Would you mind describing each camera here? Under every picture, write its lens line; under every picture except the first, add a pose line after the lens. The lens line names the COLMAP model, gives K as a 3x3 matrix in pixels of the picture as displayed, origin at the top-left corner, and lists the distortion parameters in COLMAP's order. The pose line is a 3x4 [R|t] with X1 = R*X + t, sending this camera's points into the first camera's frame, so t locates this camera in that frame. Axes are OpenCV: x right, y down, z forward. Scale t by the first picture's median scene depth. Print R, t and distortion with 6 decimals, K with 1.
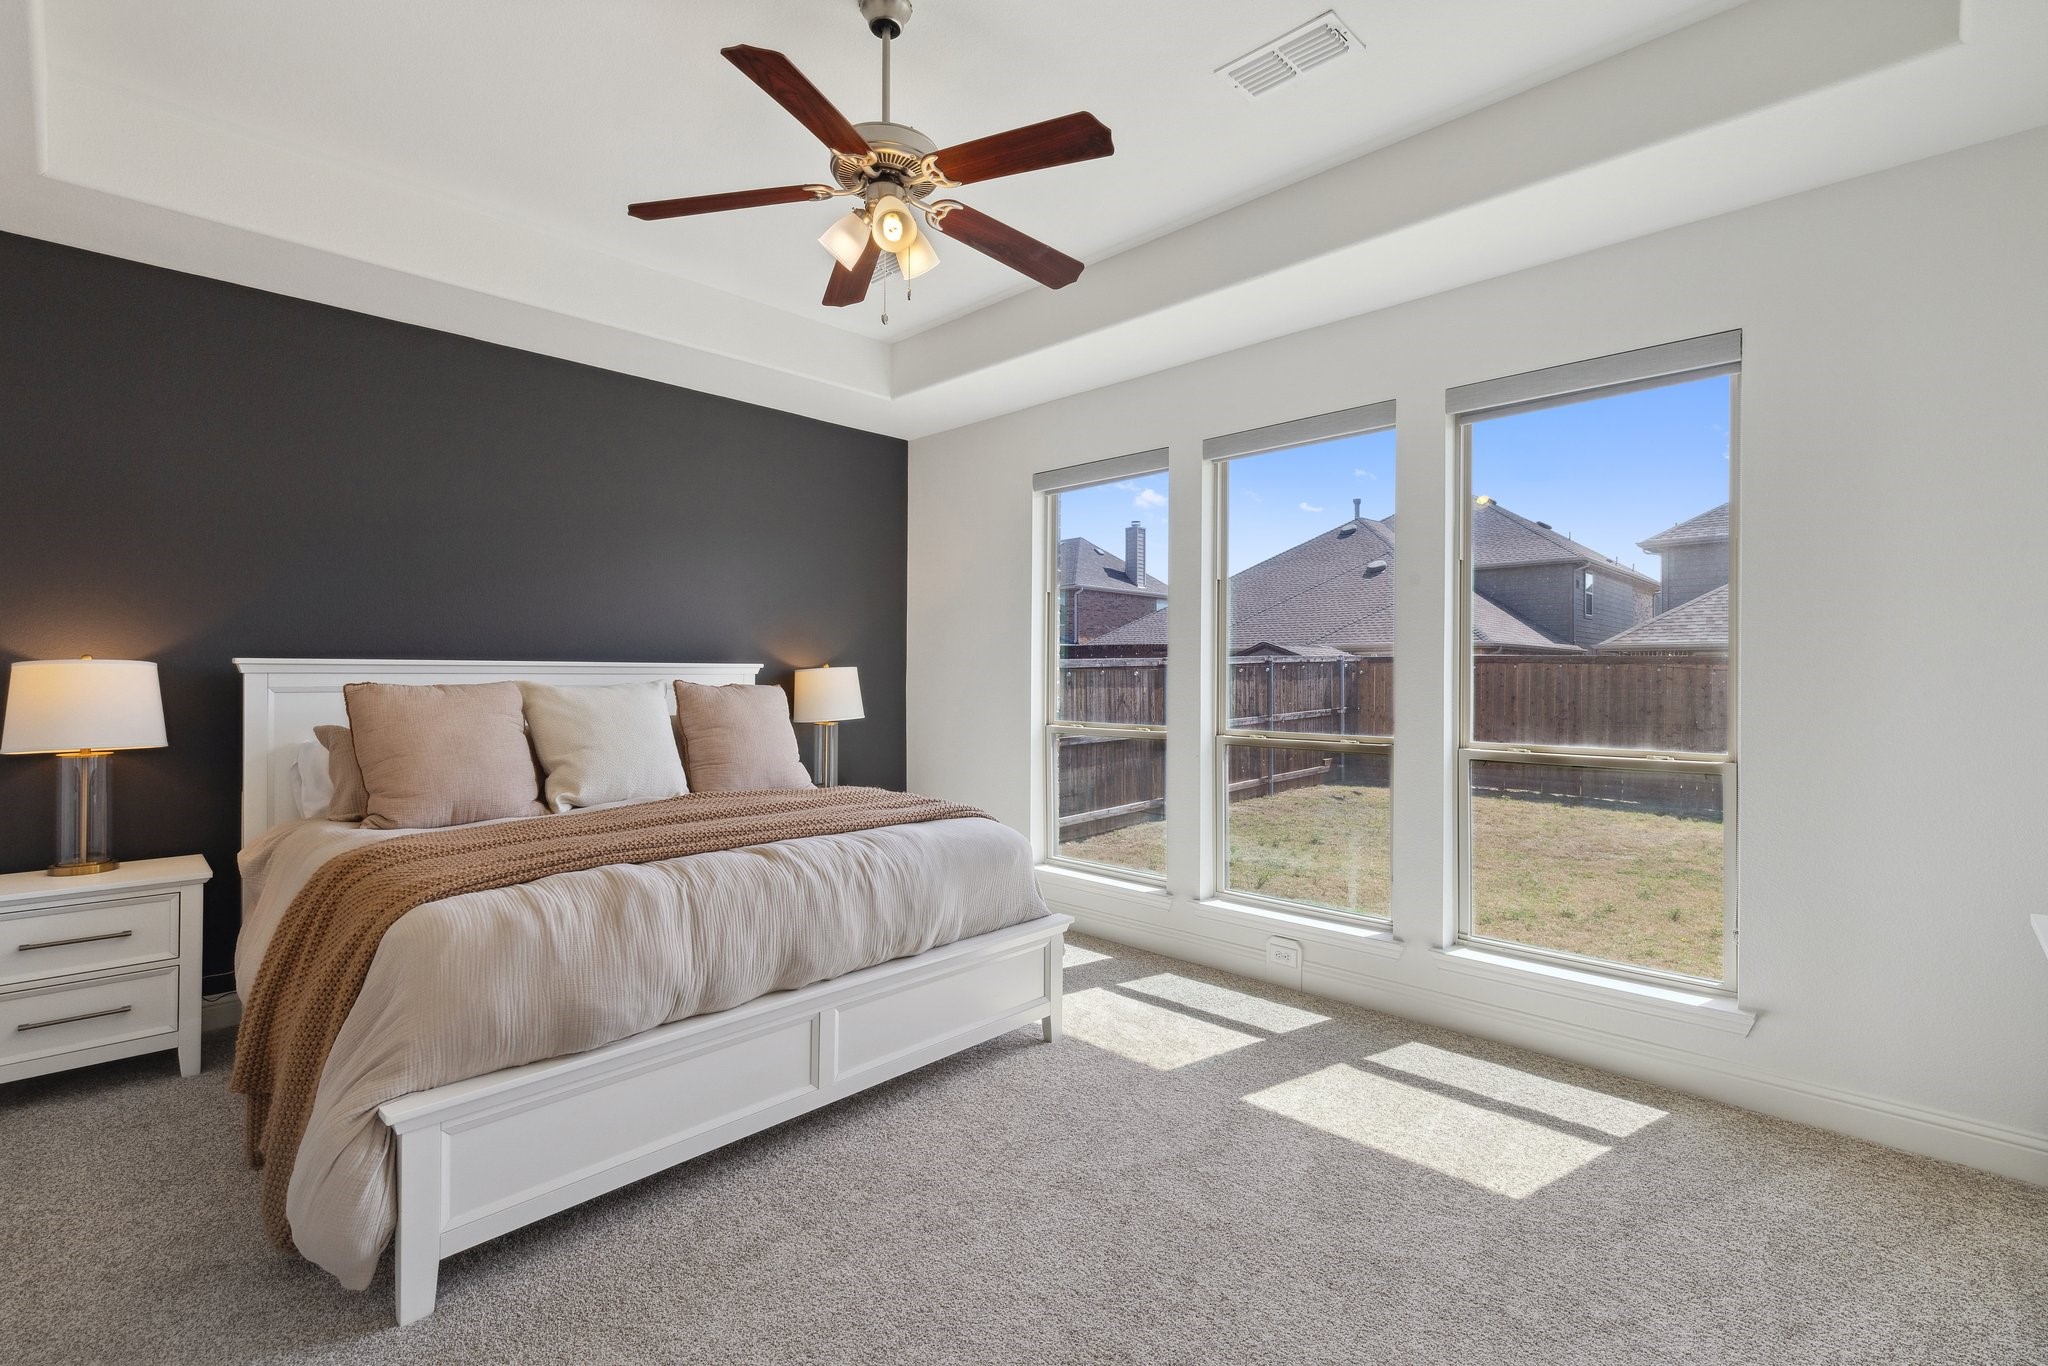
lens RADIAL K [[920.6, 0, 1008.5], [0, 920.6, 679.5], [0, 0, 1]] dist [0.009075, -0.000937]
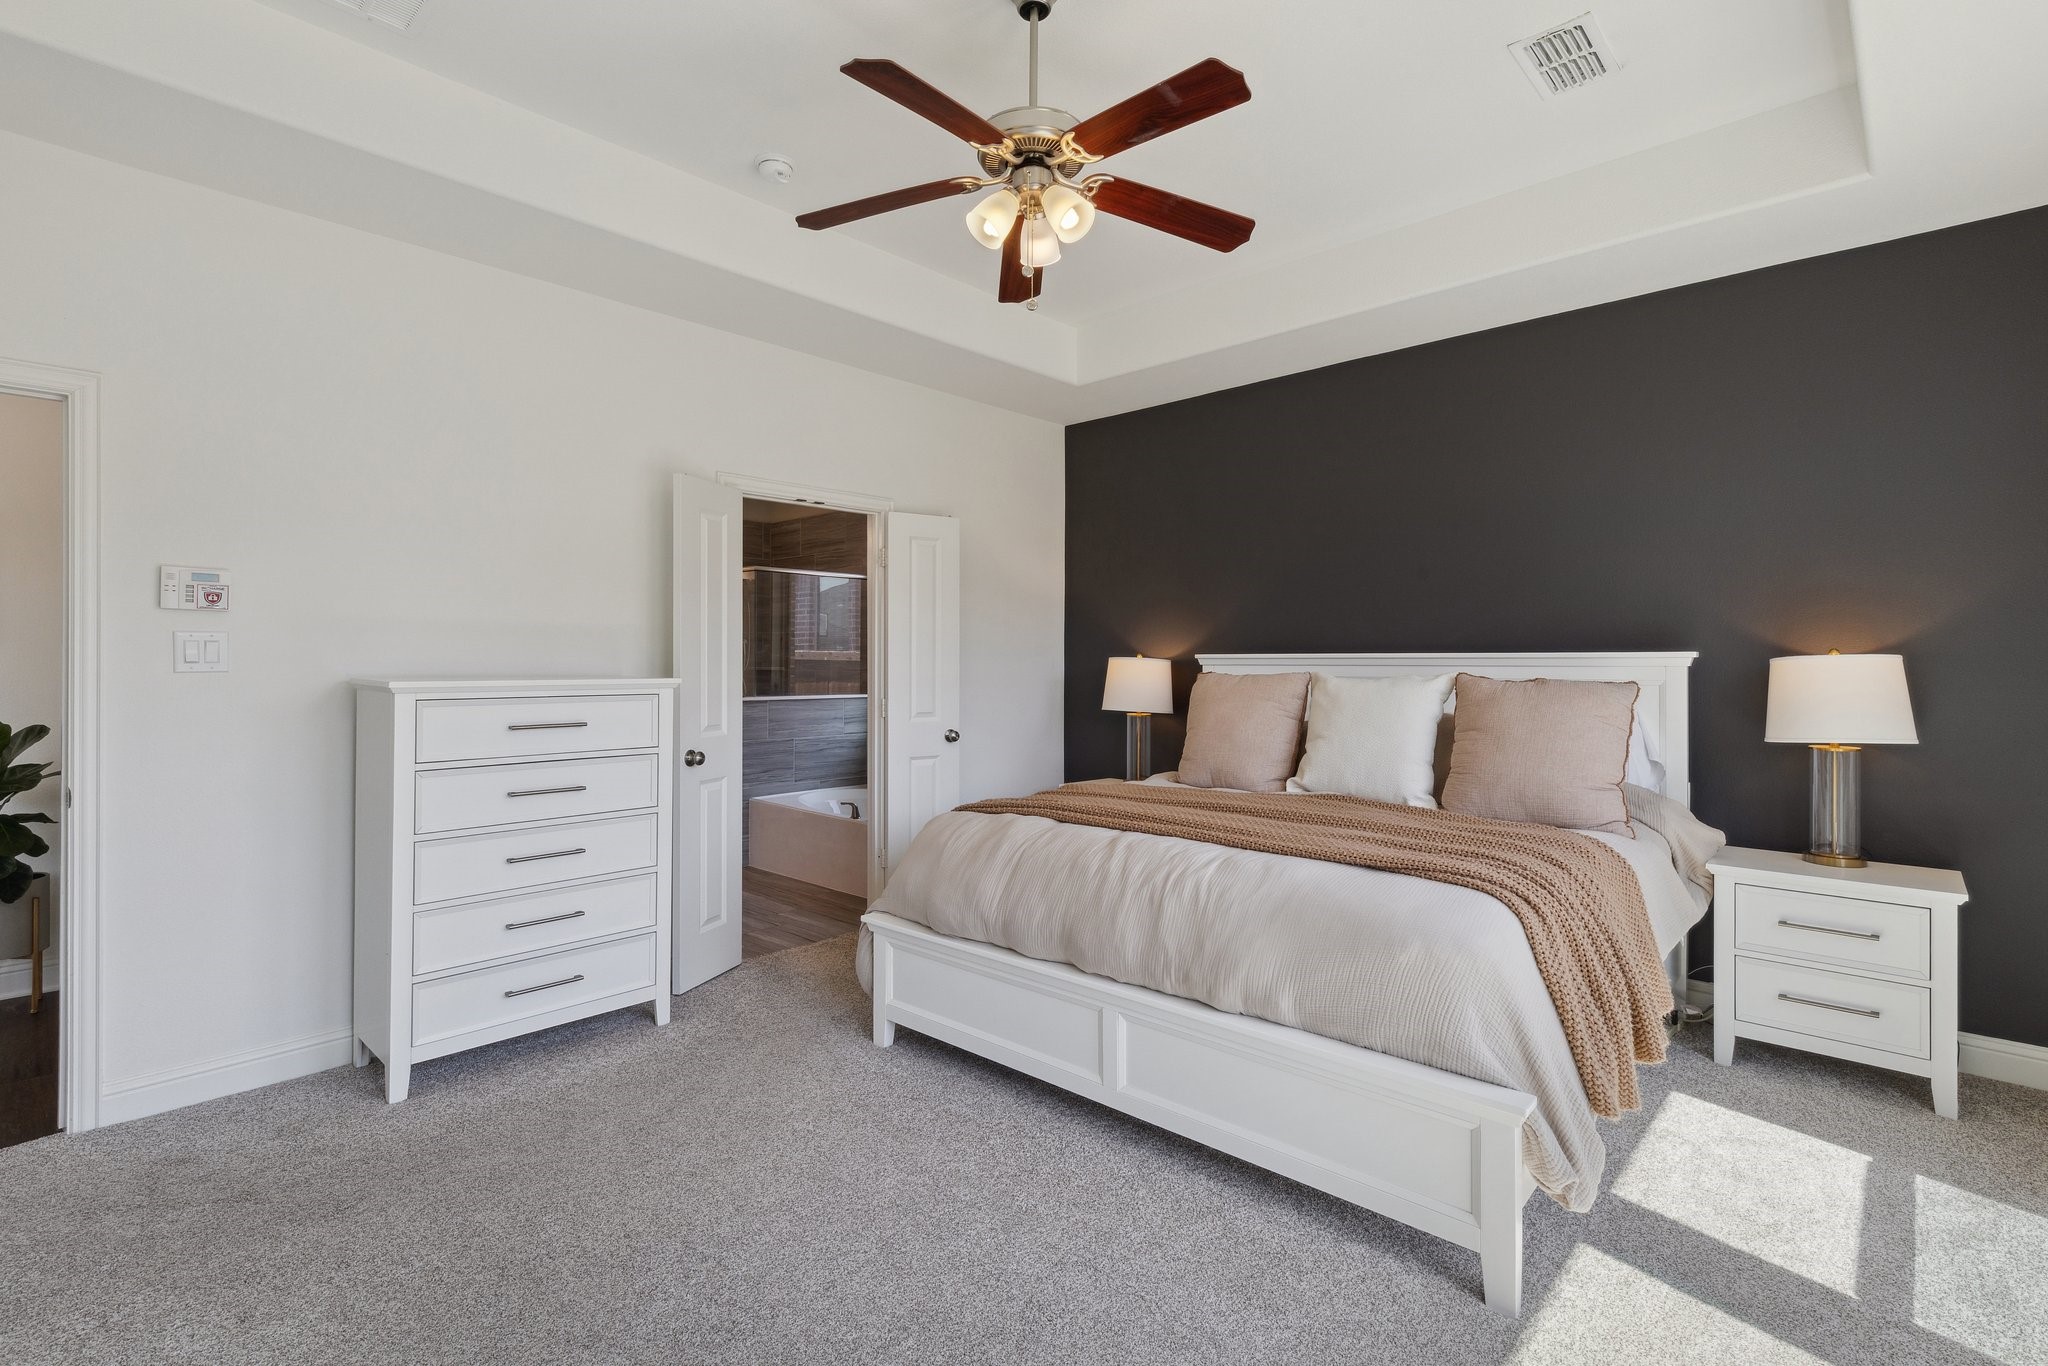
lens RADIAL K [[991.1, 0, 1009.0], [0, 991.1, 669.0], [0, 0, 1]] dist [0.019714, 0.000447]
pose [[0.008548, 0.004718, -0.999952, 0.606742], [-0.008688, 0.999951, 0.004644, -0.003135], [0.999926, 0.008648, 0.008588, 0.632281]]
